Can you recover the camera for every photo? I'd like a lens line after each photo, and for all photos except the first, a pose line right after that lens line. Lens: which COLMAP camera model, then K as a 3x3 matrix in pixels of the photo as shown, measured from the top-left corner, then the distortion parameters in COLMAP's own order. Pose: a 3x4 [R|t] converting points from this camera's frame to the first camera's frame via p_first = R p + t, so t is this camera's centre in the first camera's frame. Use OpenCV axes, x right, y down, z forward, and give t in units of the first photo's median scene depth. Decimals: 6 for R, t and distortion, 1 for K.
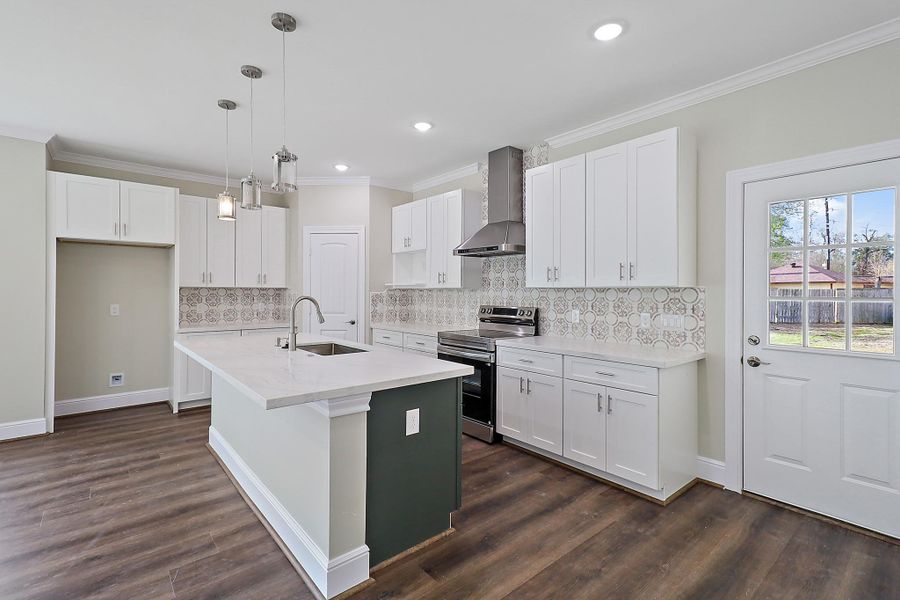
lens RADIAL K [[412.1, 0, 449.1], [0, 412.1, 292.0], [0, 0, 1]] dist [0.011247, 0.000053]
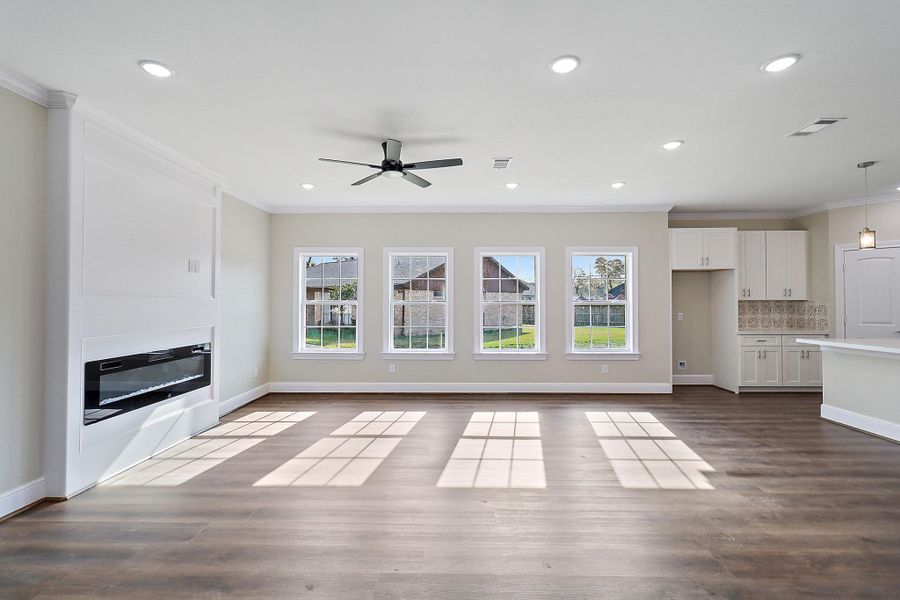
lens RADIAL K [[409.4, 0, 453.5], [0, 409.4, 294.9], [0, 0, 1]] dist [-0.009473, -0.000343]
pose [[0.747611, -0.017673, -0.663902, -0.543940], [0.004345, 0.999755, -0.021721, -0.005520], [0.664123, 0.013354, 0.747504, -0.706476]]
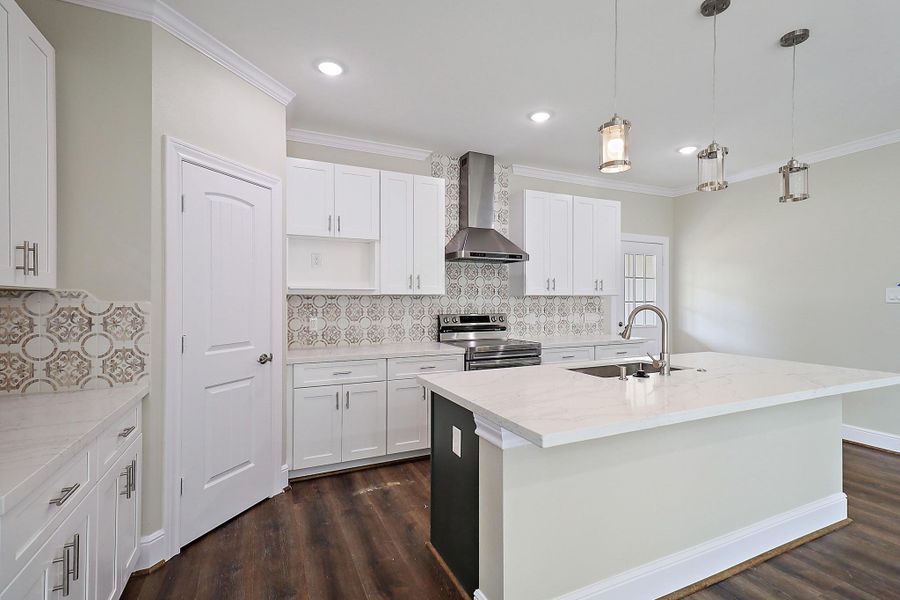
lens RADIAL K [[420.9, 0, 447.3], [0, 420.9, 301.0], [0, 0, 1]] dist [0.014795, 0.000225]
pose [[0.264225, -0.008405, 0.964424, -0.922607], [0.000913, 0.999964, 0.008464, -0.004763], [-0.964461, -0.001356, 0.264223, 0.866030]]
